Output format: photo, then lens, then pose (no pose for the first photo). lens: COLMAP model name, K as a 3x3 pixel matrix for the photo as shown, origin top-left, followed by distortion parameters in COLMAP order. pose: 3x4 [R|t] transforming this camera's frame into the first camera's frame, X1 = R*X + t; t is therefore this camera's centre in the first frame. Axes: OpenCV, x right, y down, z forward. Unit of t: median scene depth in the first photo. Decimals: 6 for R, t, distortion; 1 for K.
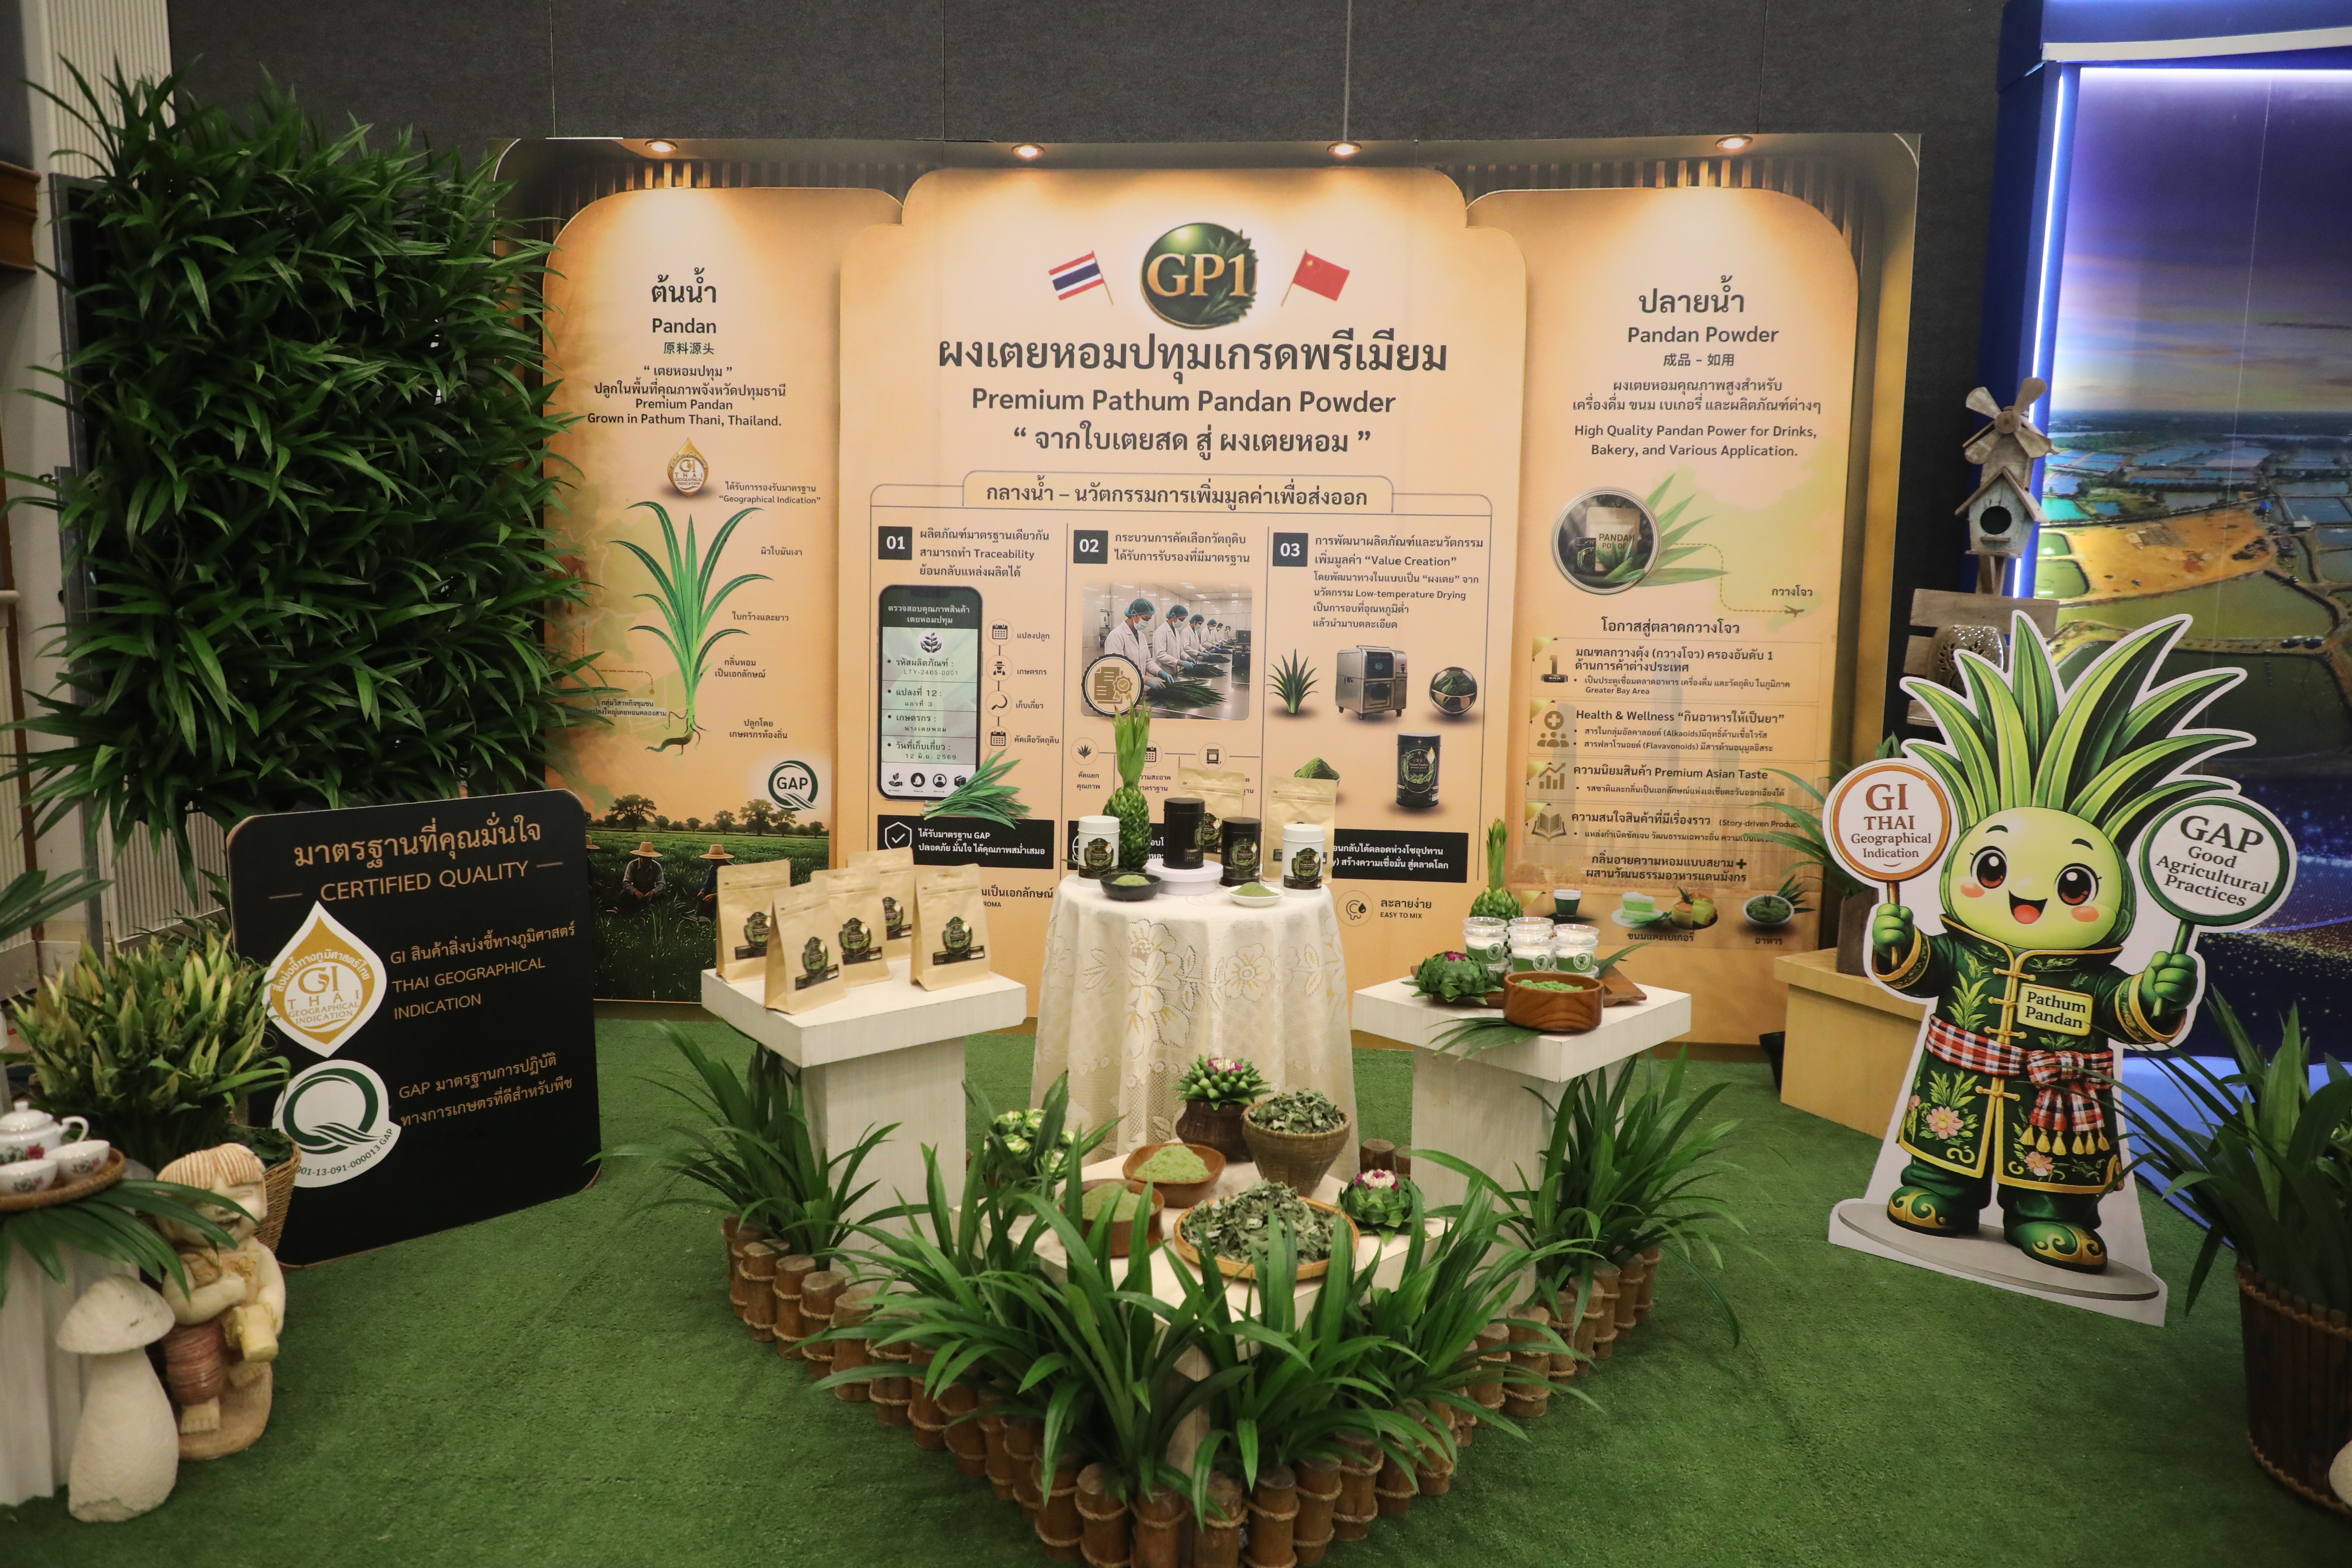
lens RADIAL K [[1605.6, 0, 1165.3], [0, 1605.6, 778.3], [0, 0, 1]] dist [0.008083, 0.005376]
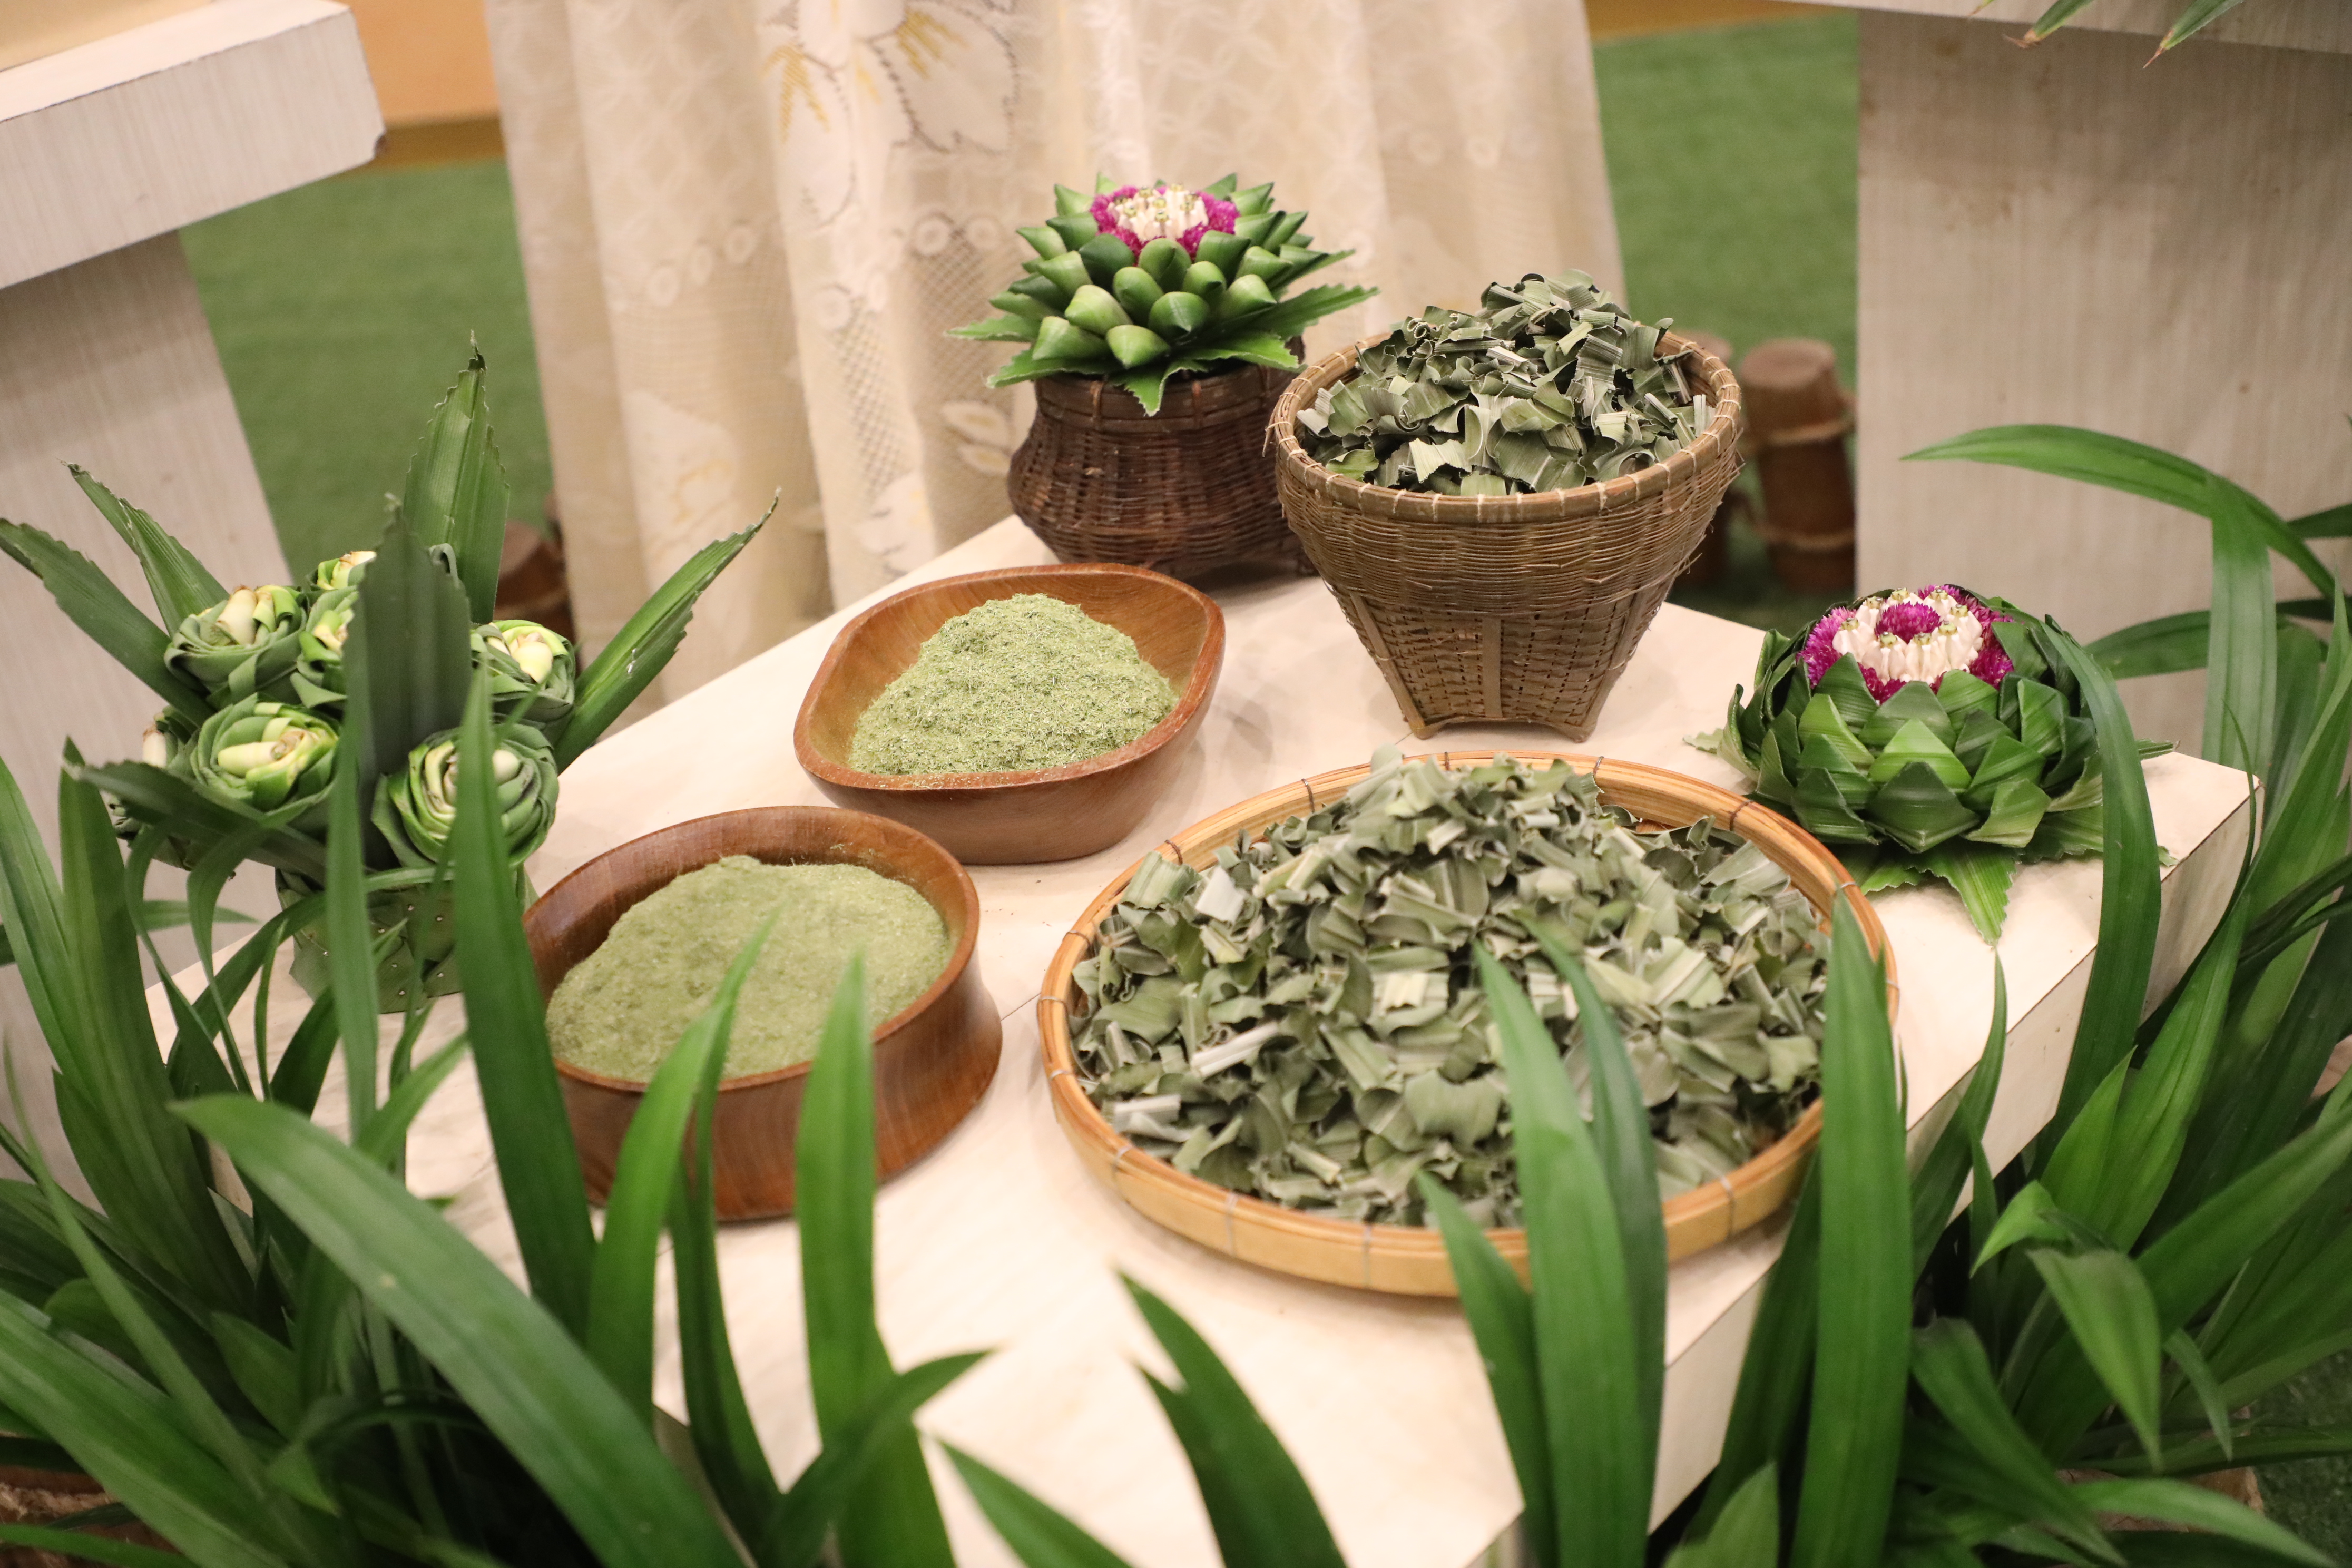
lens RADIAL K [[2960.1, 0, 1177.7], [0, 2960.1, 780.6], [0, 0, 1]] dist [0.067325, 0.000000]
pose [[0.988112, -0.153504, 0.008457, 0.021936], [0.138448, 0.912415, 0.385137, 0.082767], [-0.066836, -0.379387, 0.922821, 0.547017]]
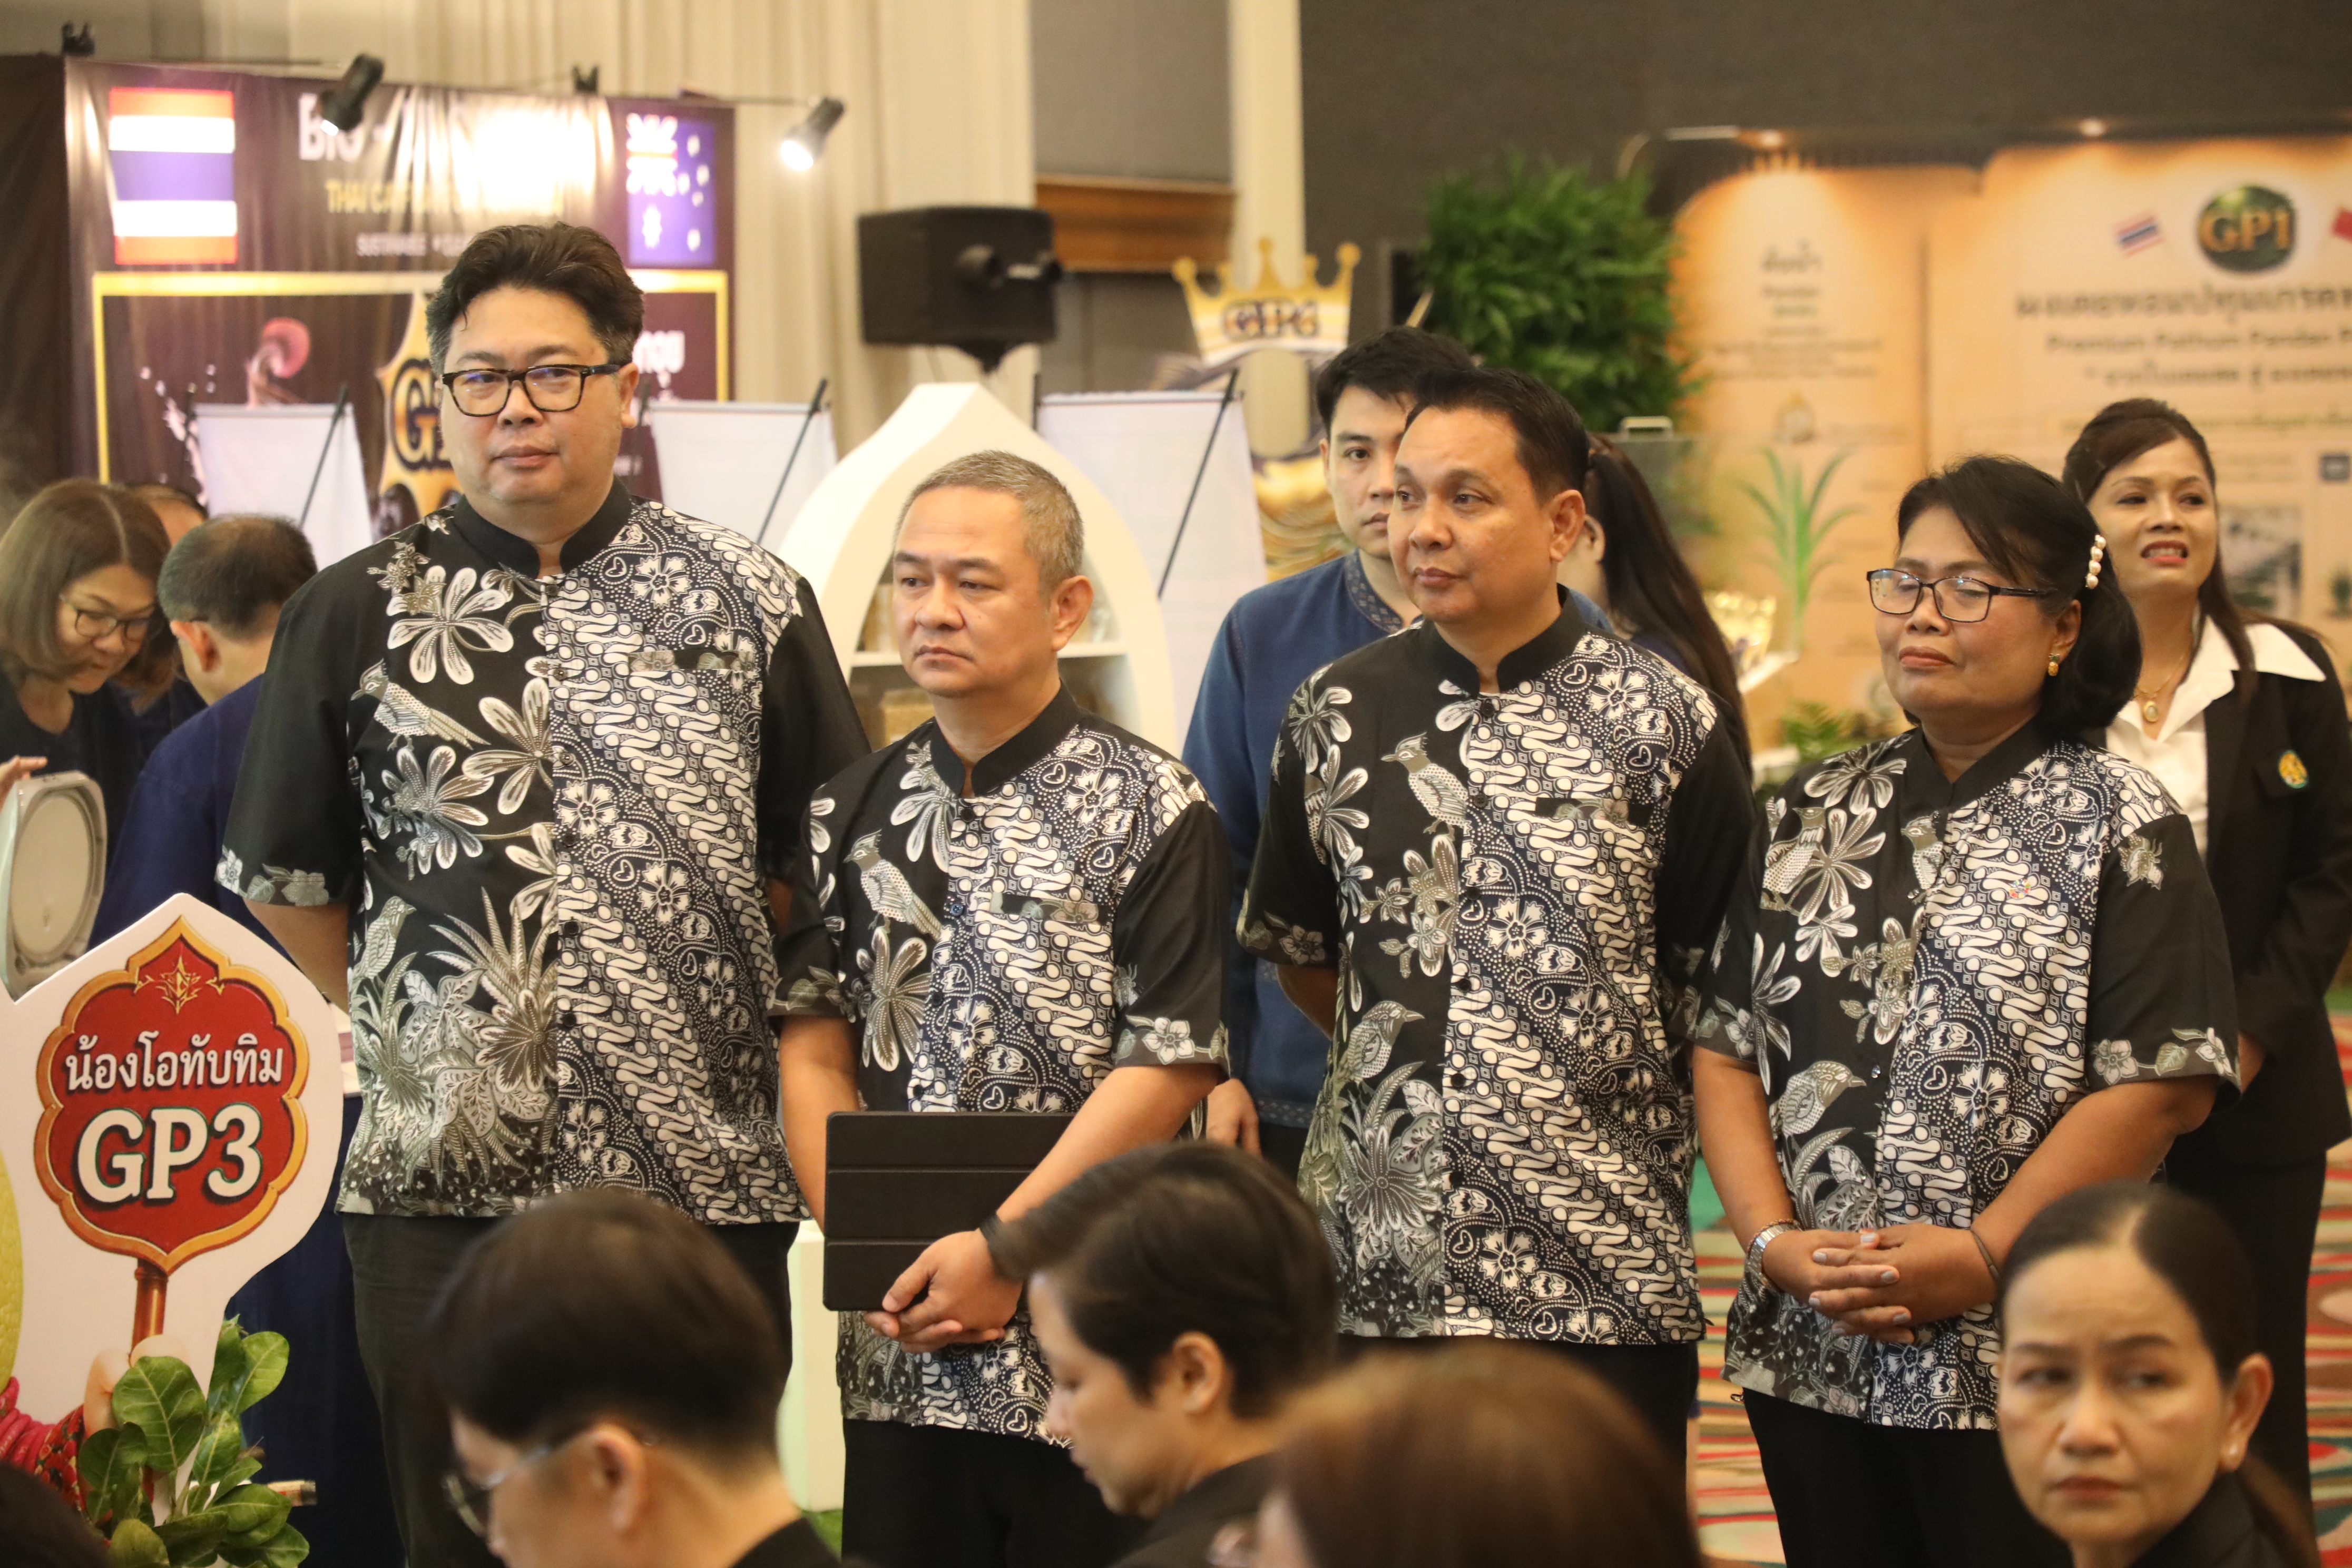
lens RADIAL K [[6397.1, 0, 1174.2], [0, 6397.1, 781.8], [0, 0, 1]] dist [0.052065, 0.000000]
pose [[0.965703, -0.025400, -0.258402, 0.922656], [0.007955, 0.997631, -0.068335, 0.776192], [0.259526, 0.063936, 0.963617, -7.247330]]
